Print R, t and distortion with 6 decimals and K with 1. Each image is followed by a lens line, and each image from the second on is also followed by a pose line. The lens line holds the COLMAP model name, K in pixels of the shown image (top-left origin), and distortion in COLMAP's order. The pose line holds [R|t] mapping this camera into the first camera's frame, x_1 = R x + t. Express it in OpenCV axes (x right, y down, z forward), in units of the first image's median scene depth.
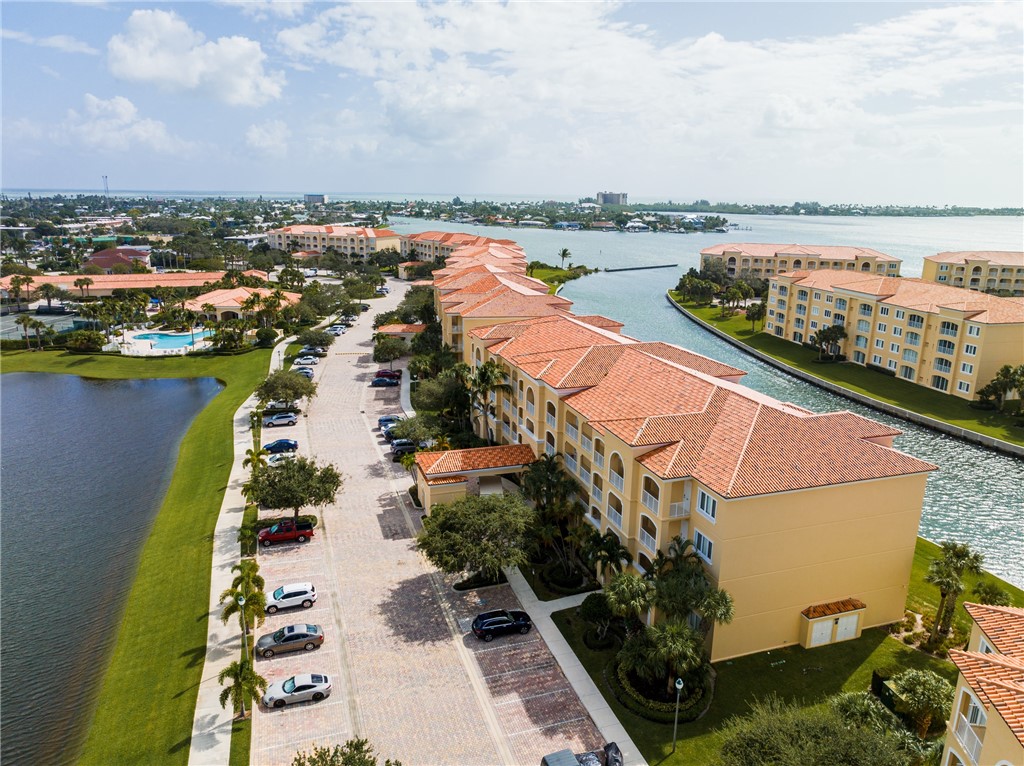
lens RADIAL K [[712.6, 0, 503.1], [0, 712.6, 378.4], [0, 0, 1]] dist [-0.015595, 0.024164]
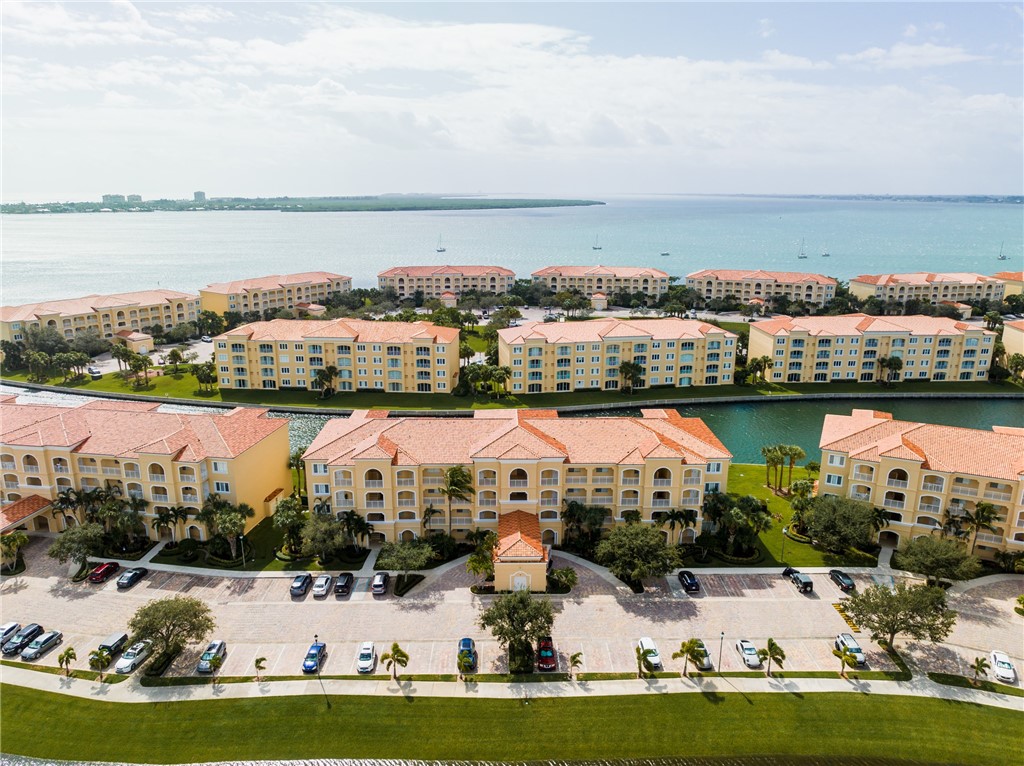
lens RADIAL K [[712.6, 0, 512.2], [0, 712.6, 379.6], [0, 0, 1]] dist [-0.015595, 0.024164]
pose [[0.303219, -0.258271, 0.917254, -0.723367], [0.246379, 0.951089, 0.186352, -0.251759], [-0.920519, 0.169486, 0.352021, 0.313291]]
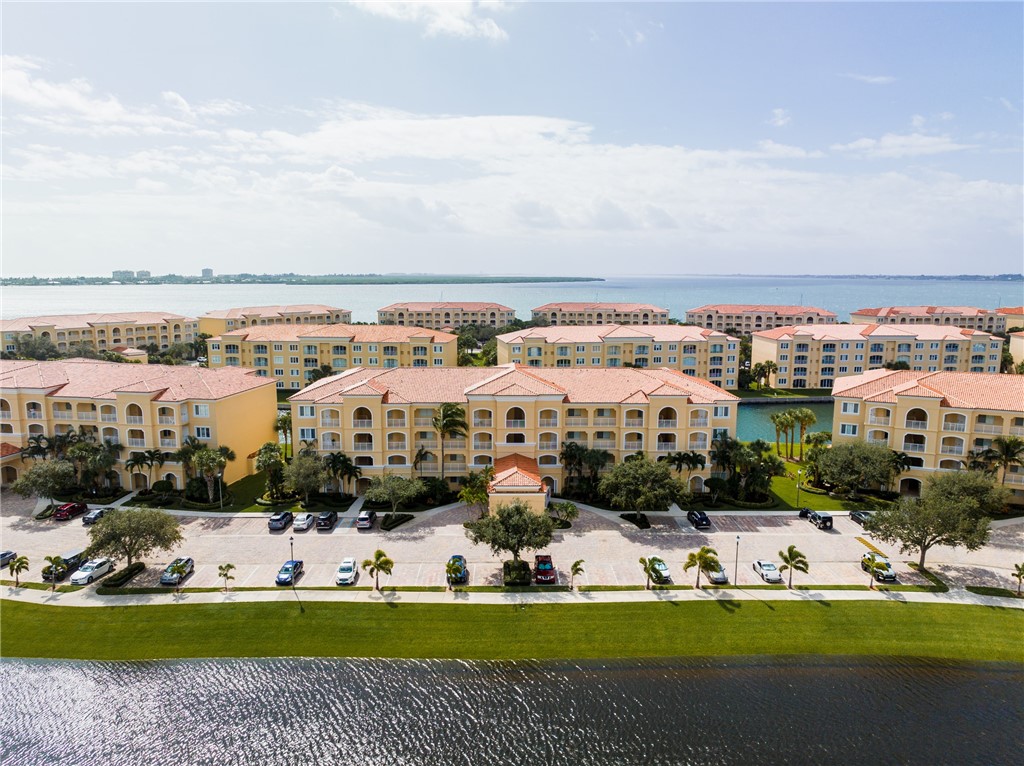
lens RADIAL K [[712.6, 0, 512.2], [0, 712.6, 377.5], [0, 0, 1]] dist [-0.015595, 0.024164]
pose [[0.304986, -0.152554, 0.940059, -0.722696], [0.241136, 0.967292, 0.078741, -0.088883], [-0.921323, 0.202667, 0.331797, 0.352701]]
